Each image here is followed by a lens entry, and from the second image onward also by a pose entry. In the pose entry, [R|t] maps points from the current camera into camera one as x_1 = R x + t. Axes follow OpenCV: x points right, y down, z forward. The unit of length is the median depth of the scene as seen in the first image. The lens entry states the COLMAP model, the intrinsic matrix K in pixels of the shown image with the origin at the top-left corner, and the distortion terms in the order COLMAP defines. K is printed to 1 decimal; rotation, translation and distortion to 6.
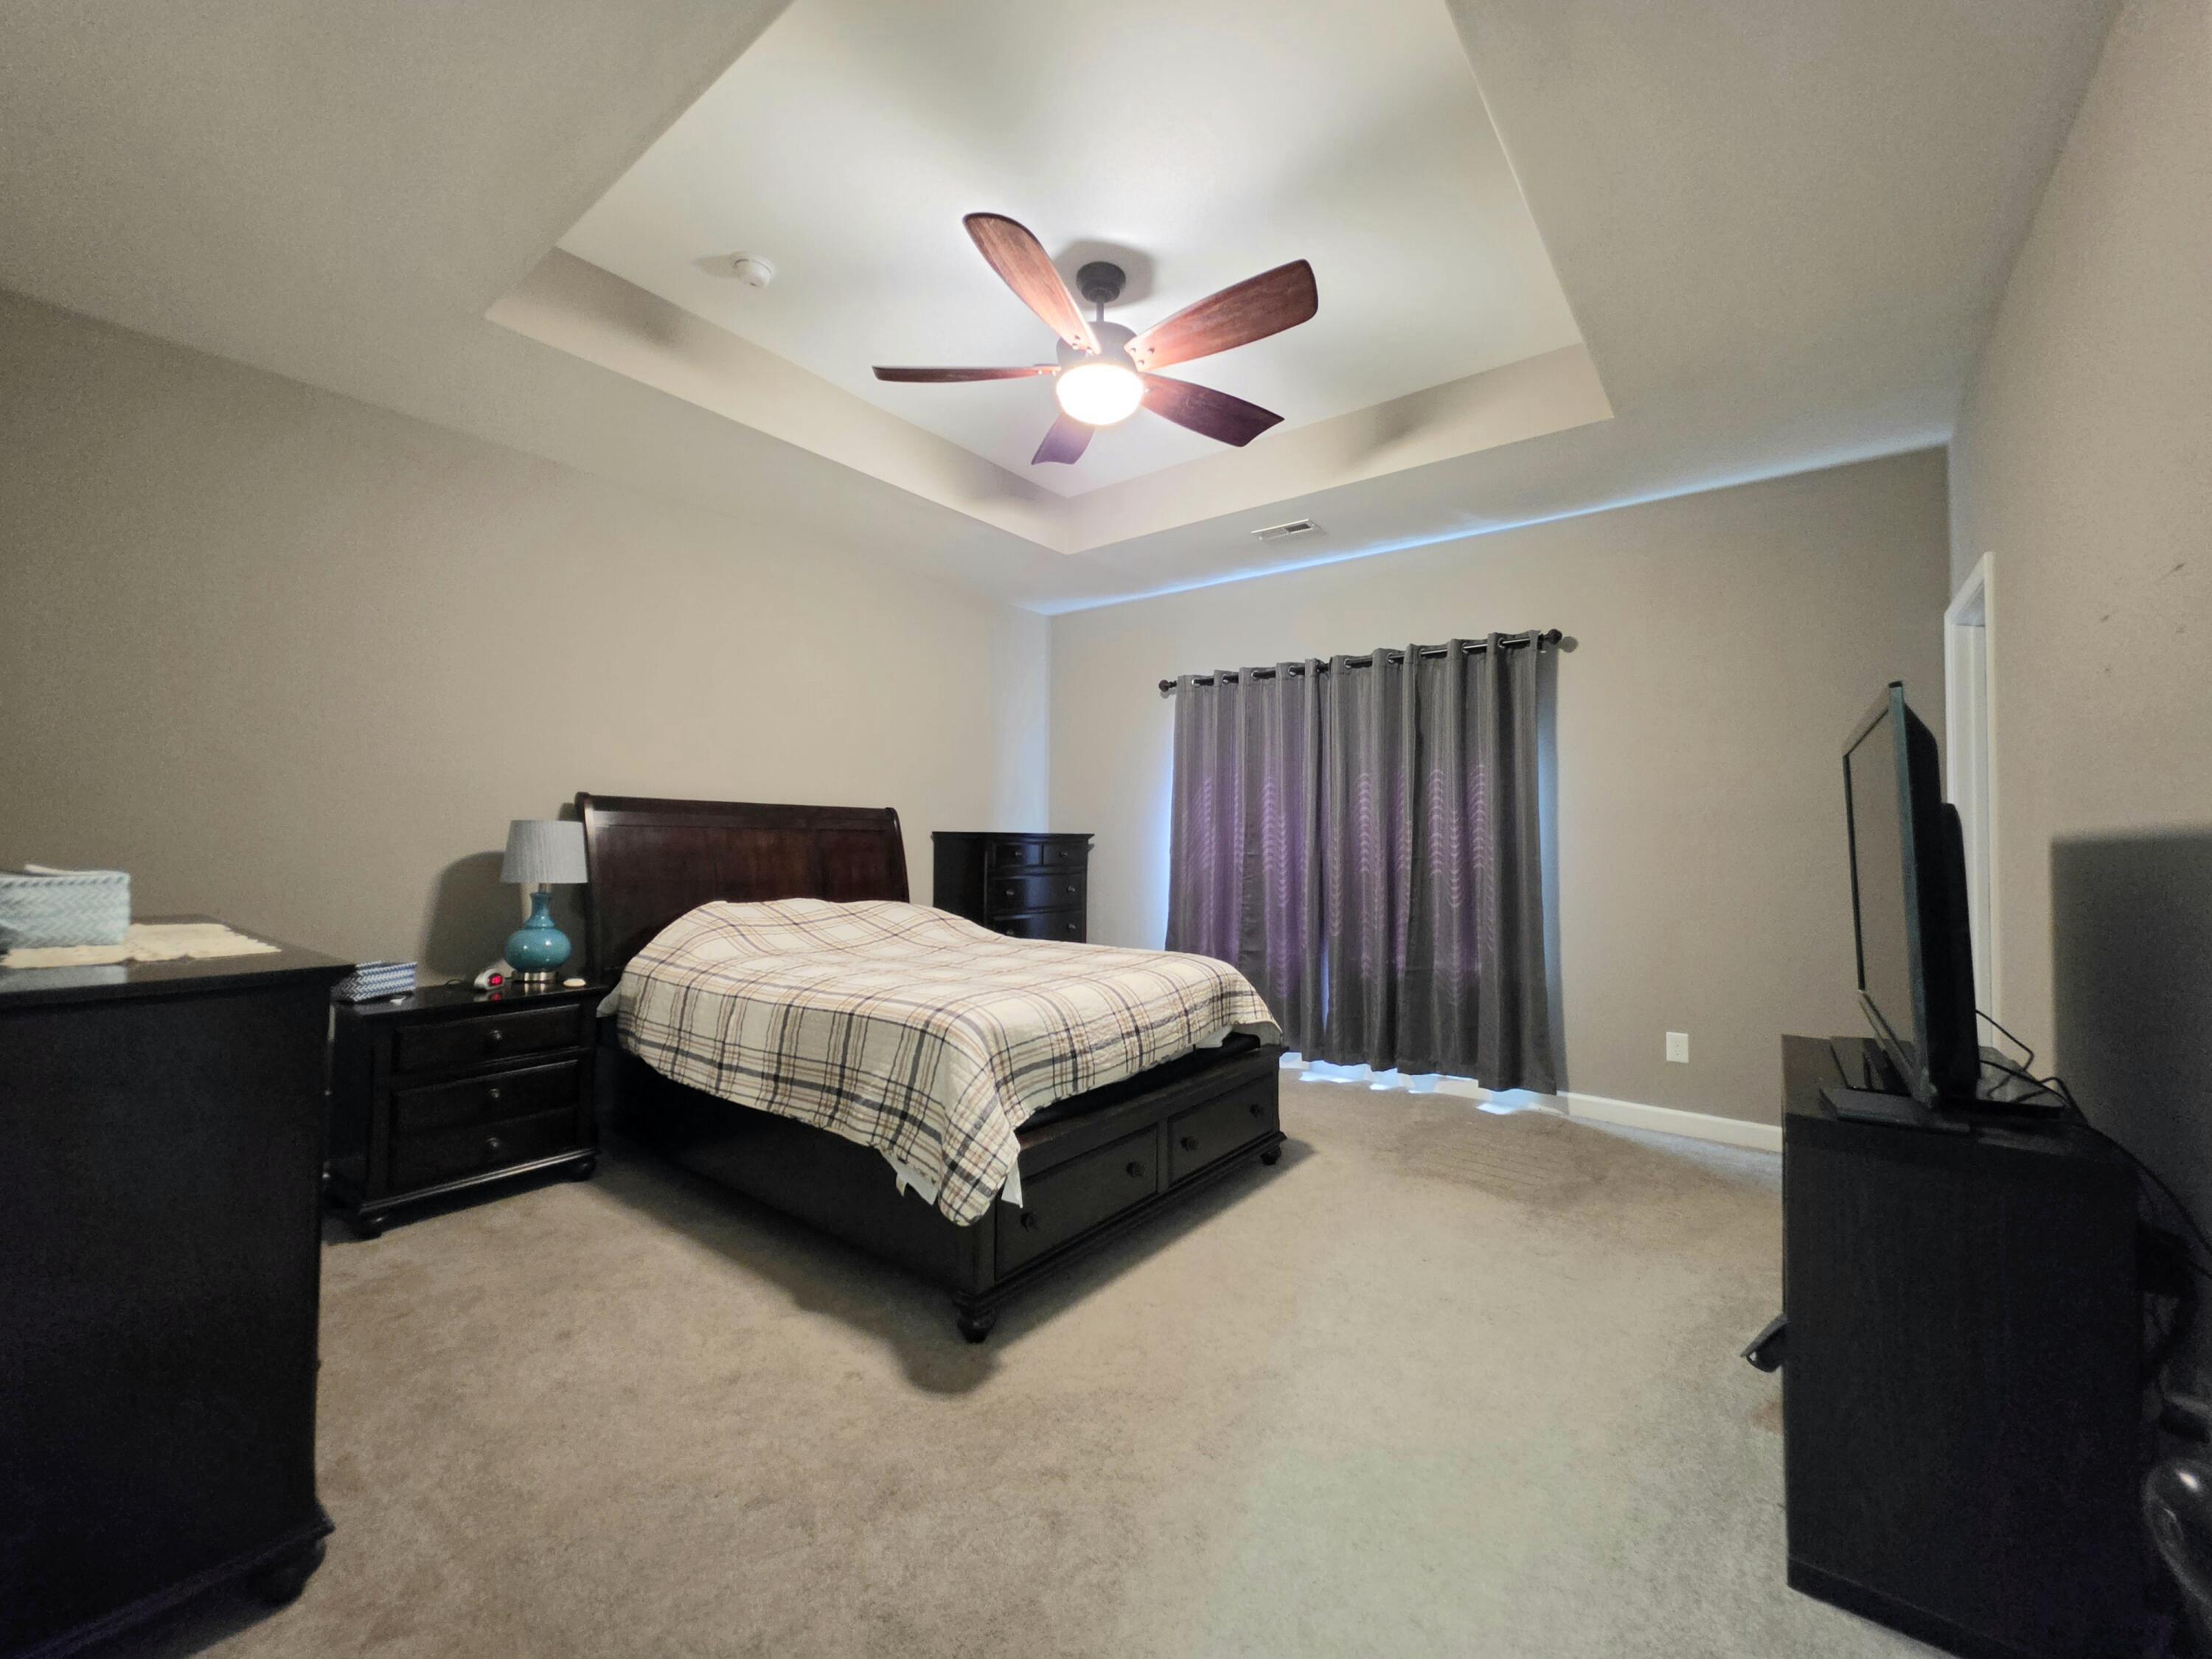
lens RADIAL K [[884.6, 0, 1104.6], [0, 884.6, 819.8], [0, 0, 1]] dist [-0.002528, 0.001905]
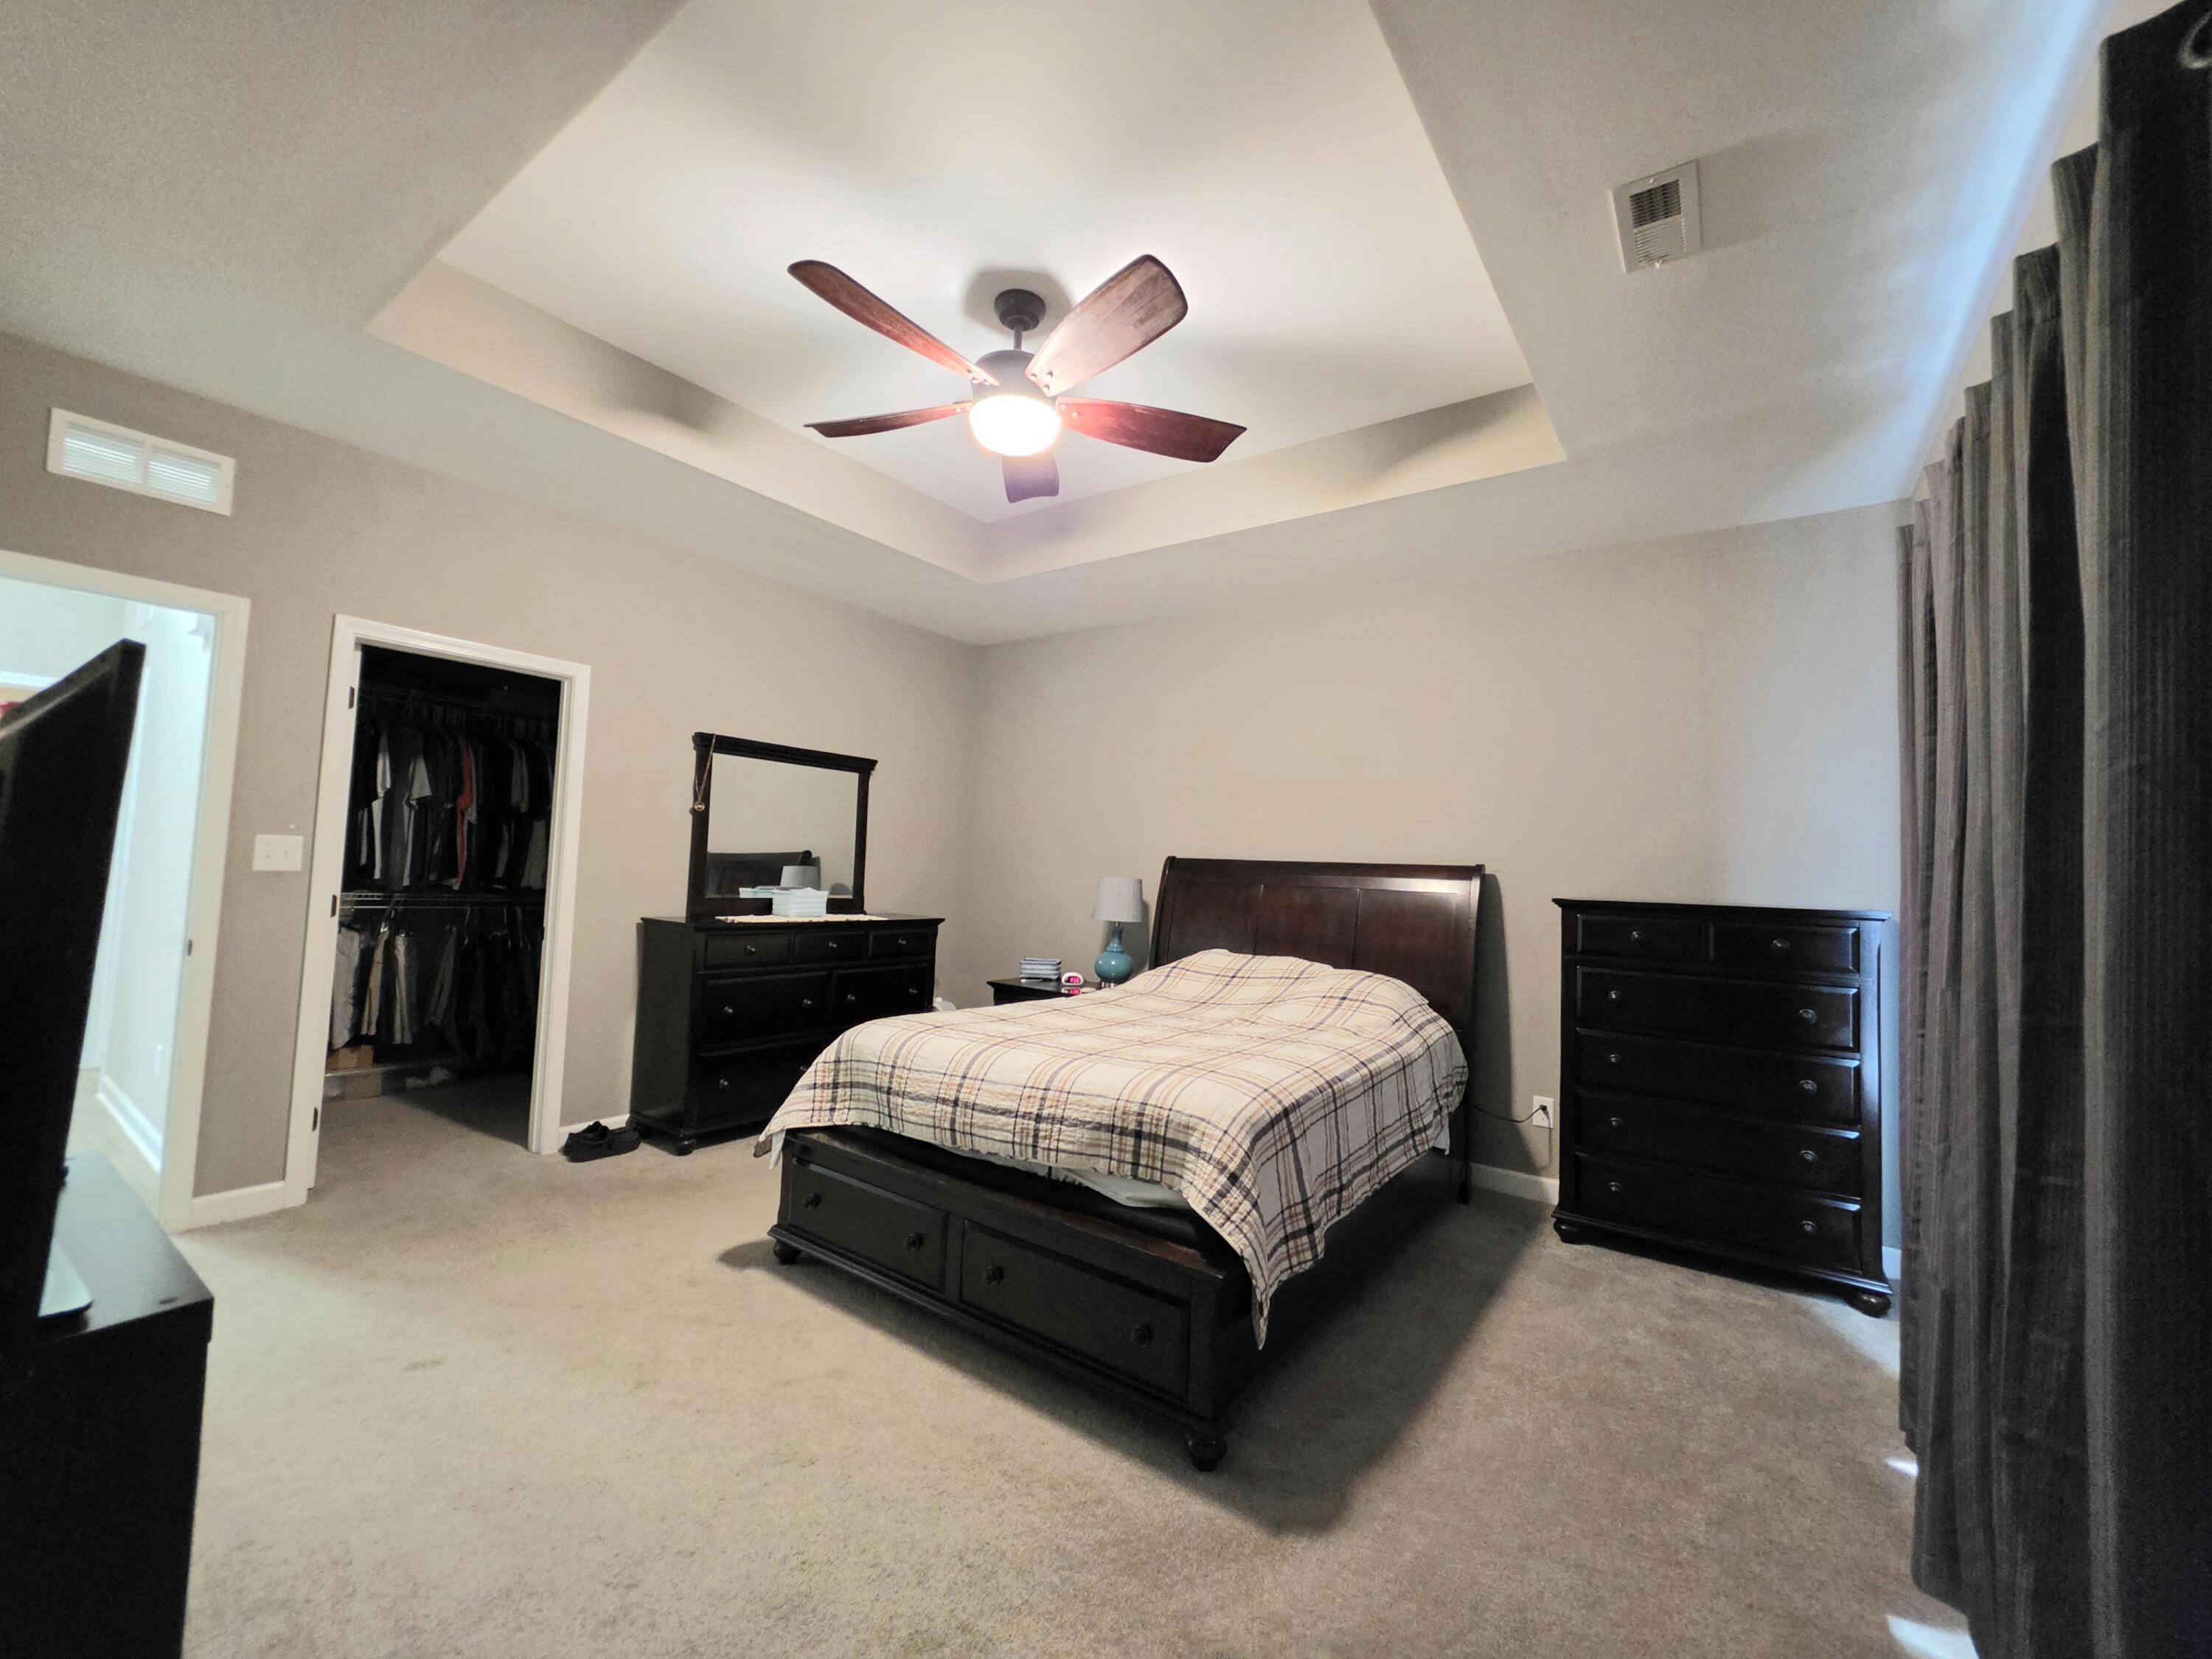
lens RADIAL K [[884.6, 0, 1104.6], [0, 884.6, 819.8], [0, 0, 1]] dist [-0.002528, 0.001905]
pose [[0.029257, -0.066476, -0.997359, 0.947317], [-0.009794, 0.997719, -0.066787, 0.005880], [0.999524, 0.011723, 0.028539, 1.094159]]
